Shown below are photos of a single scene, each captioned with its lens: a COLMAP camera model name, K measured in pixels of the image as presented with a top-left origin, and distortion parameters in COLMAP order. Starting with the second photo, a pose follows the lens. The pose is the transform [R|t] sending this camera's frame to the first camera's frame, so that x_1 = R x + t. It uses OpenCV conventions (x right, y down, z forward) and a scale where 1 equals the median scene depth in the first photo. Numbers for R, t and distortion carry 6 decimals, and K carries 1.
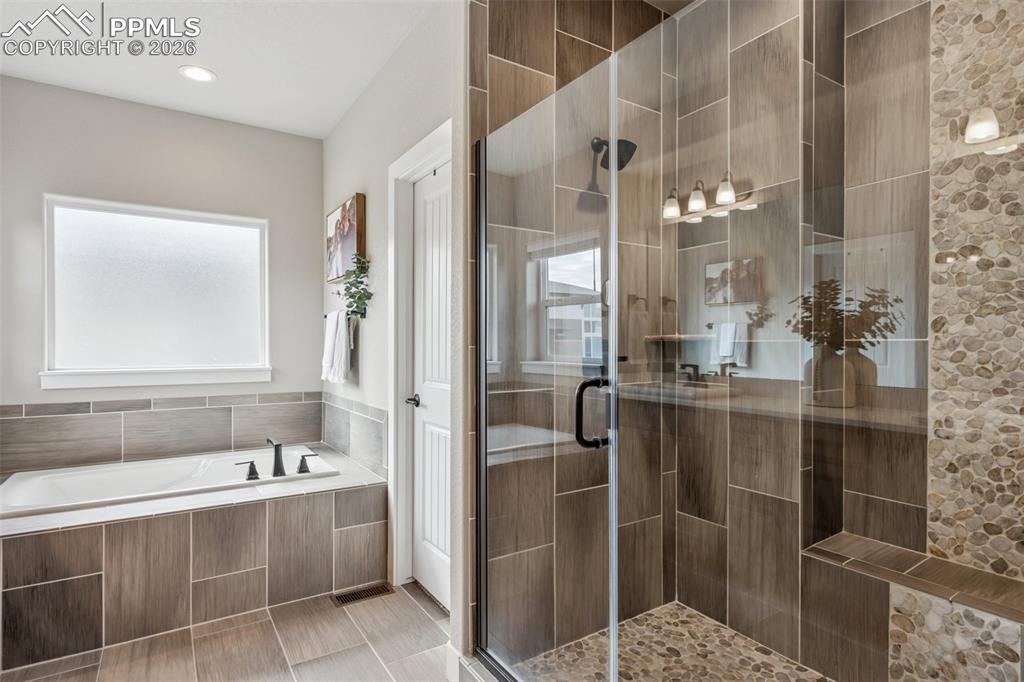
lens RADIAL K [[535.0, 0, 511.8], [0, 535.0, 348.2], [0, 0, 1]] dist [-0.000501, -0.000480]
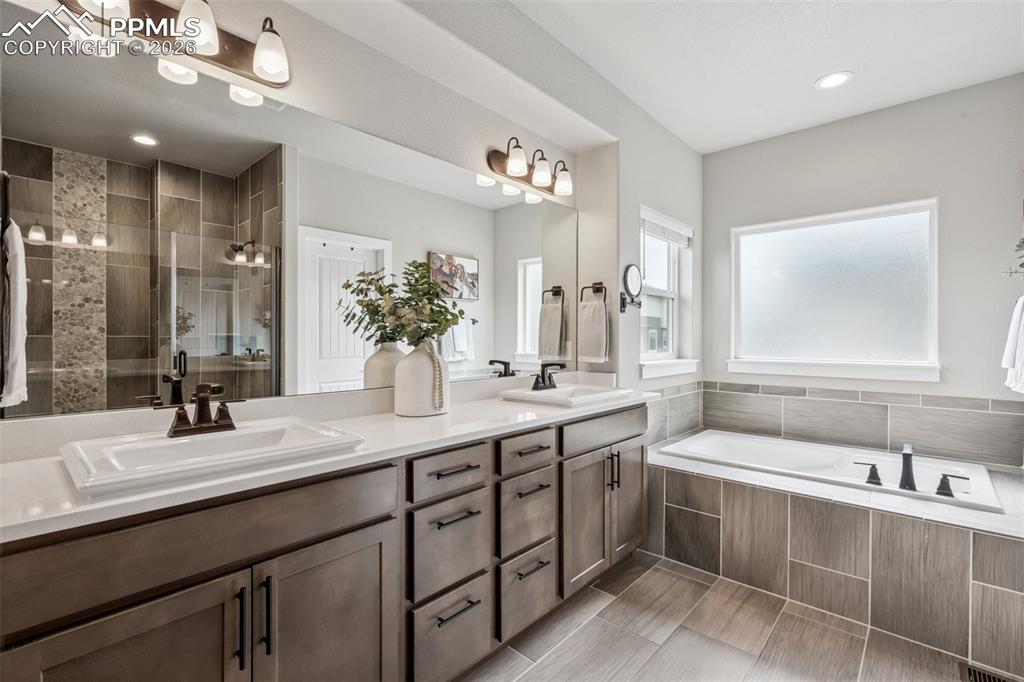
lens RADIAL K [[462.4, 0, 512.0], [0, 462.4, 341.0], [0, 0, 1]] dist [0.001676, 0.000034]
pose [[0.256536, 0.004330, -0.966525, 0.152683], [-0.009431, 0.999954, 0.001977, -0.000224], [0.966489, 0.008608, 0.256565, 0.200878]]
